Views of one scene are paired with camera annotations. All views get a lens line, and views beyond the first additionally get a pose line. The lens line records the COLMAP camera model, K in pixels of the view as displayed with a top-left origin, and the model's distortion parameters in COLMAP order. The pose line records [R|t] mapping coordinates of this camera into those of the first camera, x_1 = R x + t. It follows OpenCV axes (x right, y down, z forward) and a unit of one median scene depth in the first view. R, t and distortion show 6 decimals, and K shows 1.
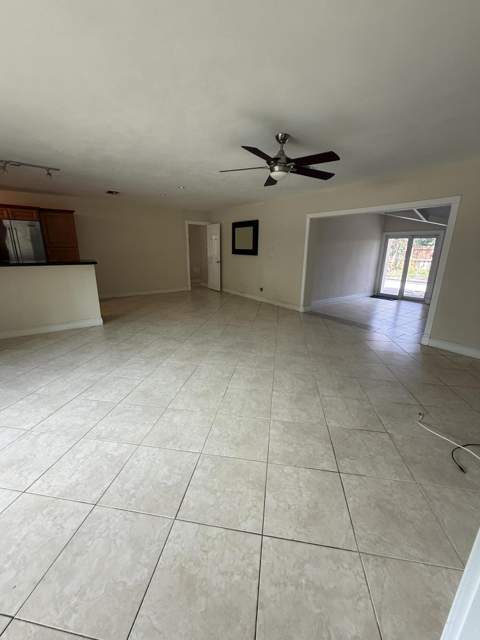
lens RADIAL K [[259.3, 0, 240.0], [0, 259.3, 320.0], [0, 0, 1]] dist [0.000894, 0.000243]
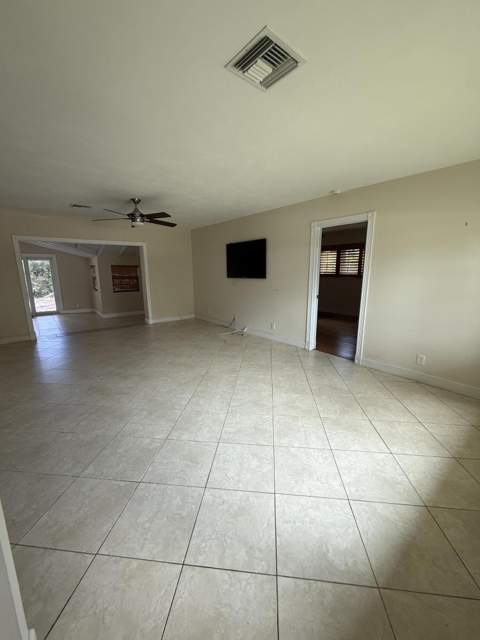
lens RADIAL K [[259.3, 0, 240.0], [0, 259.3, 320.0], [0, 0, 1]] dist [0.000894, 0.000243]
pose [[-0.047160, -0.213217, 0.975866, -1.337162], [0.279302, 0.935170, 0.217823, -0.183849], [-0.959044, 0.282834, 0.015449, 0.532860]]
